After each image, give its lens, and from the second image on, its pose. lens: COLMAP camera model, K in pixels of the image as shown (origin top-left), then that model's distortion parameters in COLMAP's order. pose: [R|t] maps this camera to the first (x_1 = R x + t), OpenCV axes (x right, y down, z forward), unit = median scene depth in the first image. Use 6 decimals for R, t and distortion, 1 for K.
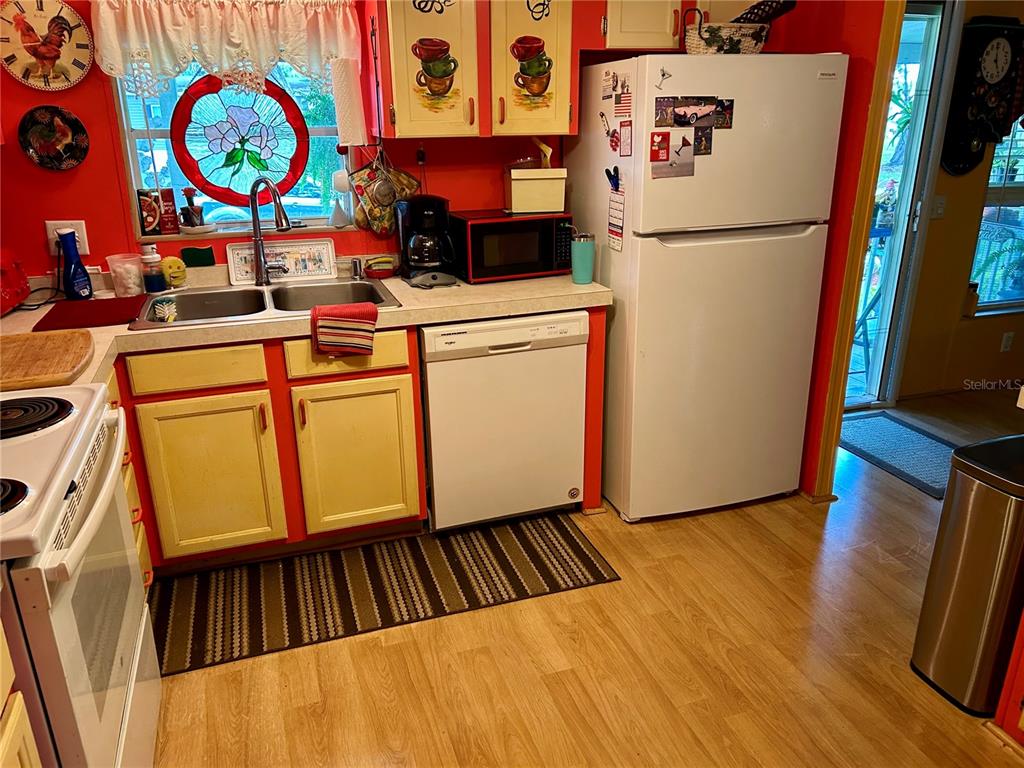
lens RADIAL K [[767.5, 0, 507.5], [0, 767.5, 377.9], [0, 0, 1]] dist [0.042373, -0.050066]
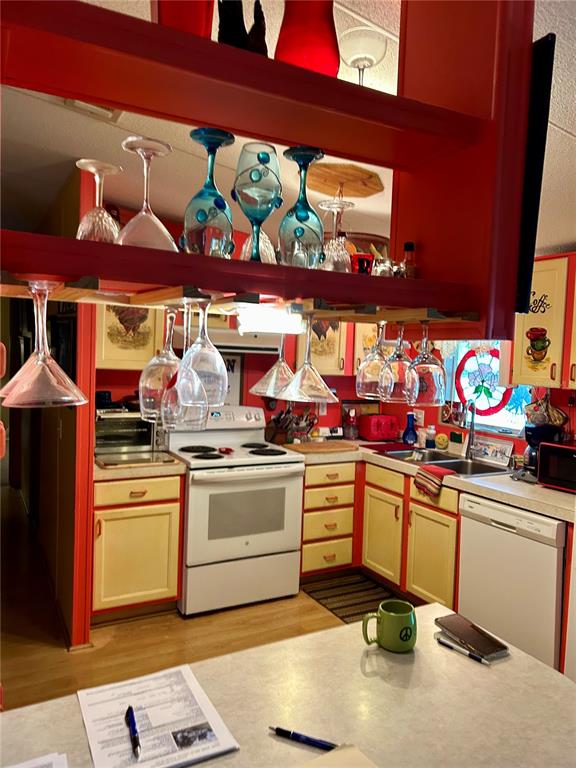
lens RADIAL K [[575.7, 0, 284.1], [0, 575.7, 385.1], [0, 0, 1]] dist [0.042373, -0.050066]
pose [[0.181459, 0.074511, -0.980572, 0.970984], [-0.360705, 0.932671, 0.004121, -0.141058], [0.914858, 0.352949, 0.196118, 0.320286]]
